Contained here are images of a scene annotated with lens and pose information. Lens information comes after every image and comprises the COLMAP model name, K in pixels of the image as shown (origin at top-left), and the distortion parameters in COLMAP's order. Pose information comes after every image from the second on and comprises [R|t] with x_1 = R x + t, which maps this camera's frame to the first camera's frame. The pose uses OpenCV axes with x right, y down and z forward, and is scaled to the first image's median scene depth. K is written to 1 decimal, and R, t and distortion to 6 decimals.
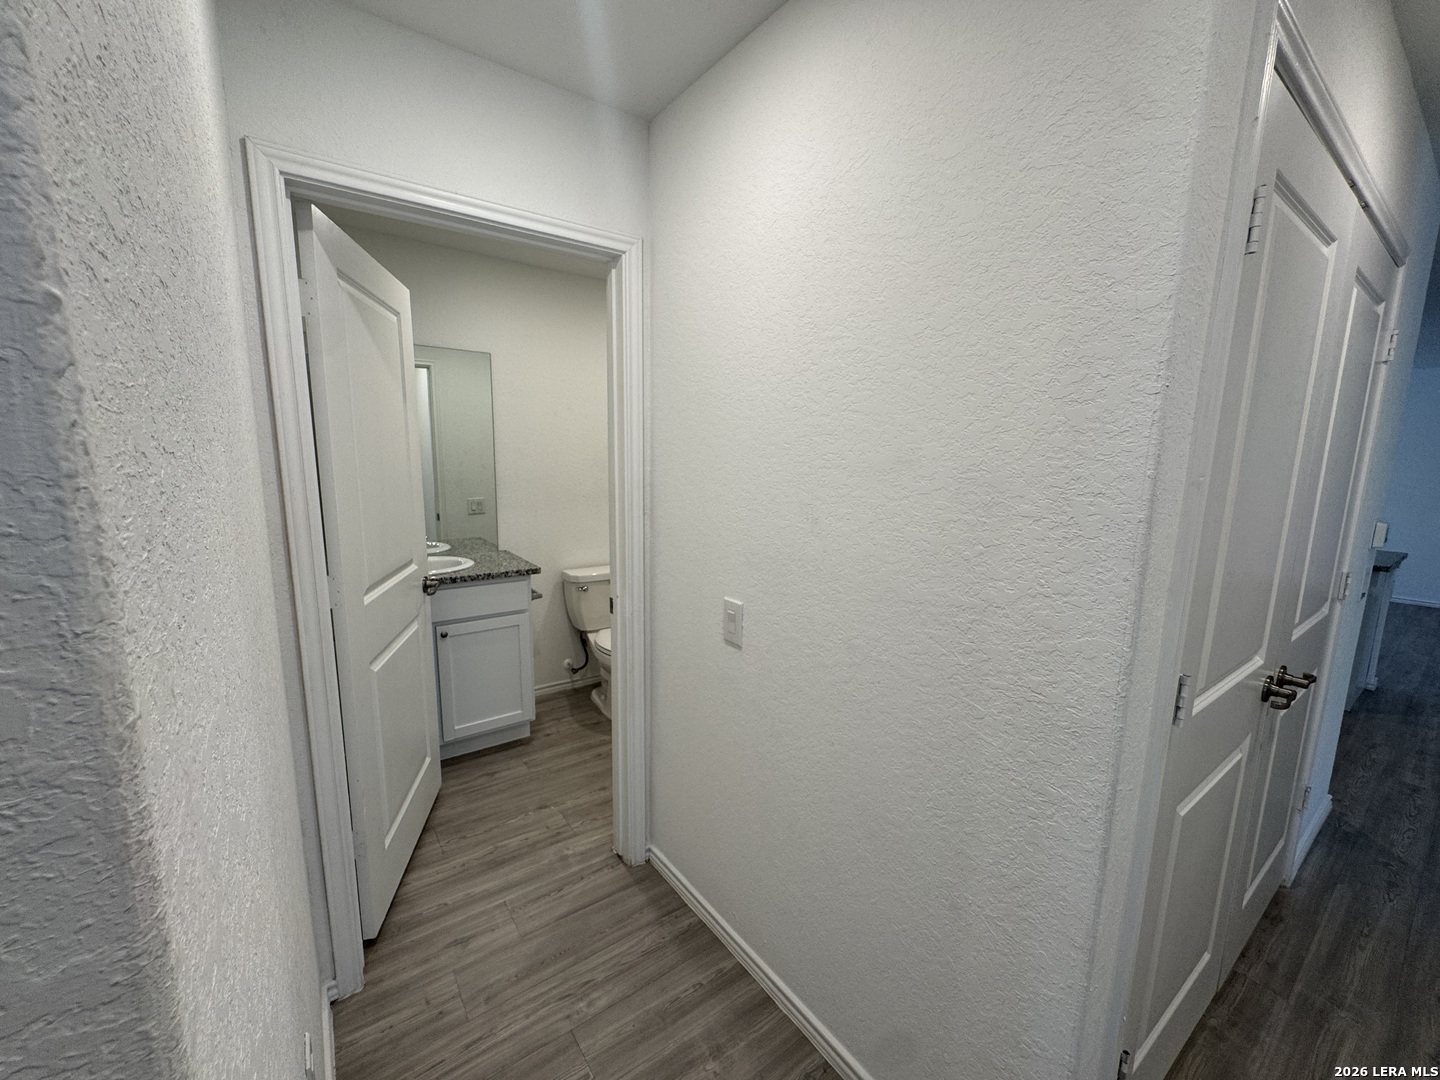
lens RADIAL K [[573.4, 0, 723.0], [0, 573.4, 544.5], [0, 0, 1]] dist [-0.001016, -0.000111]
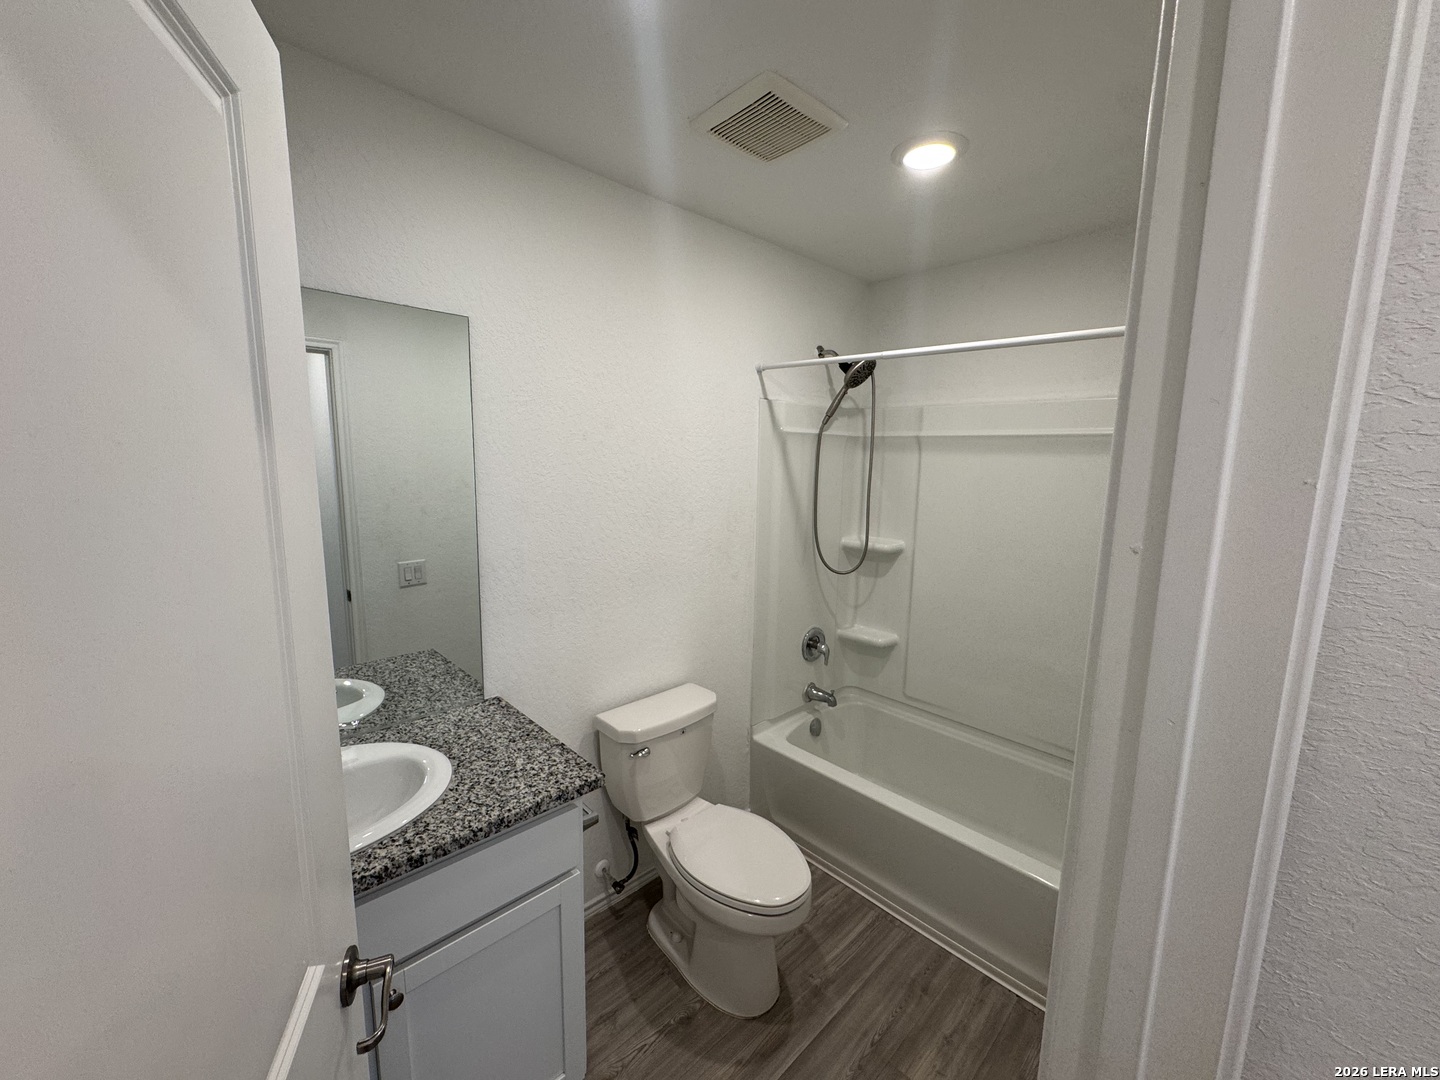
lens RADIAL K [[576.0, 0, 716.9], [0, 576.0, 540.4], [0, 0, 1]] dist [-0.001425, -0.000104]
pose [[0.991687, -0.023435, 0.126523, -0.253720], [0.024934, 0.999636, -0.010274, -0.127065], [-0.126236, 0.013344, 0.991910, 0.470008]]
